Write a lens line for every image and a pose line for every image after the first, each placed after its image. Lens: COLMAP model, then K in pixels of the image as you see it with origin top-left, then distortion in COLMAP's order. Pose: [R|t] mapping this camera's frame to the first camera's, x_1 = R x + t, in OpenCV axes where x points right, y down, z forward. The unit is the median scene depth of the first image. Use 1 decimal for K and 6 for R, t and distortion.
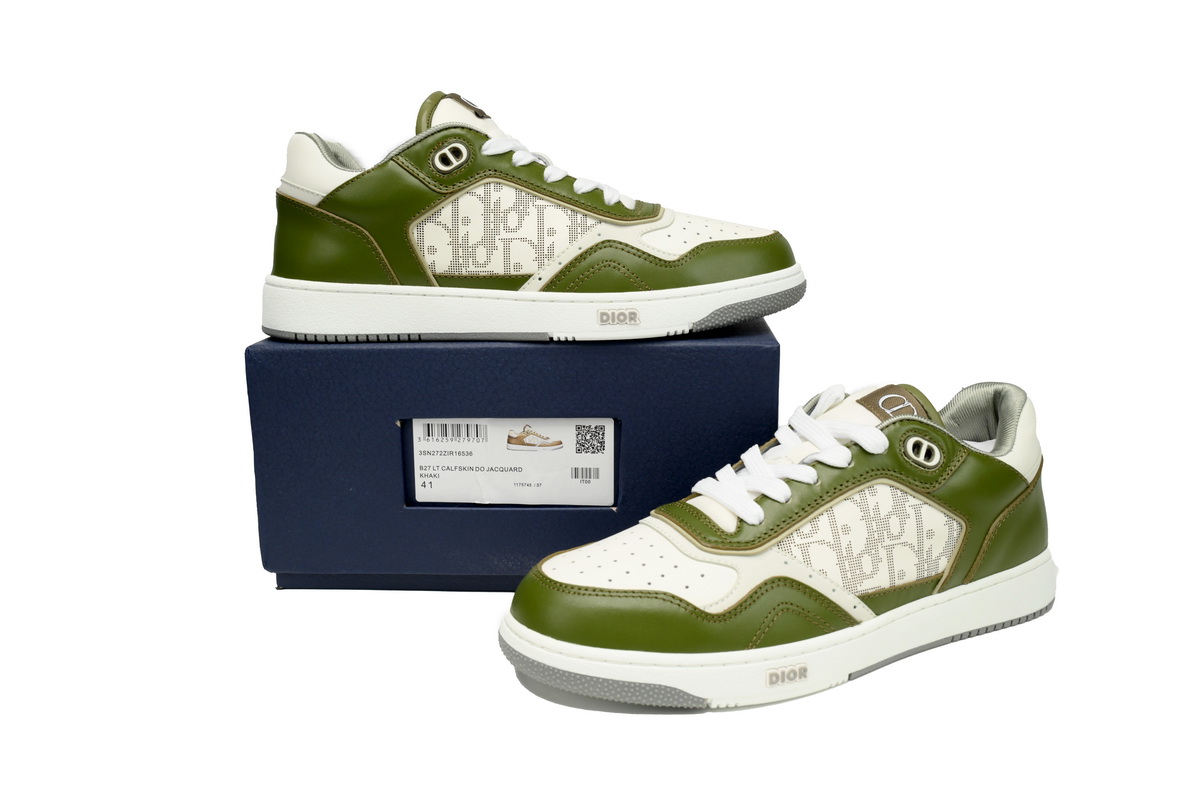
lens RADIAL K [[1071.7, 0, 603.4], [0, 1071.7, 402.9], [0, 0, 1]] dist [0.012841, 0.003974]
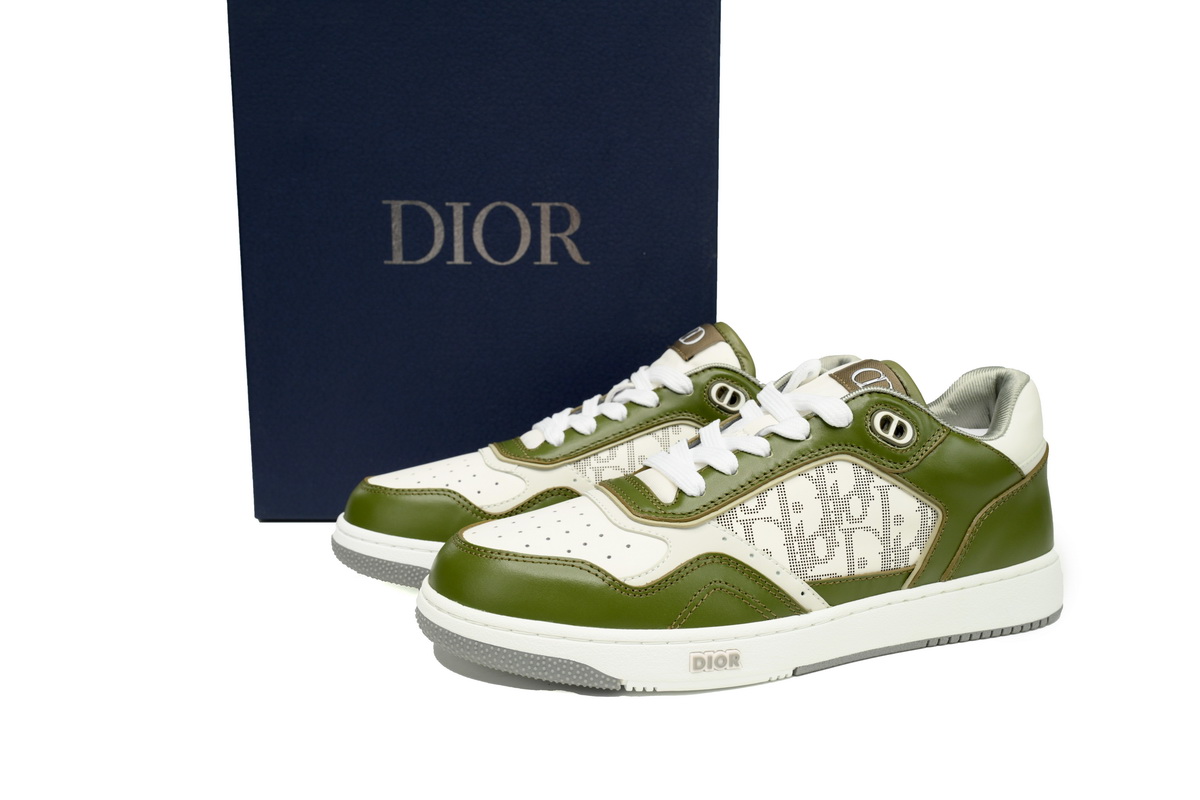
lens RADIAL K [[1071.7, 0, 594.7], [0, 1071.7, 402.2], [0, 0, 1]] dist [0.012841, 0.003974]
pose [[0.992263, 0.035841, -0.118871, 0.159829], [-0.041899, 0.997926, -0.048863, 0.080421], [0.116873, 0.053465, 0.991707, 0.081239]]
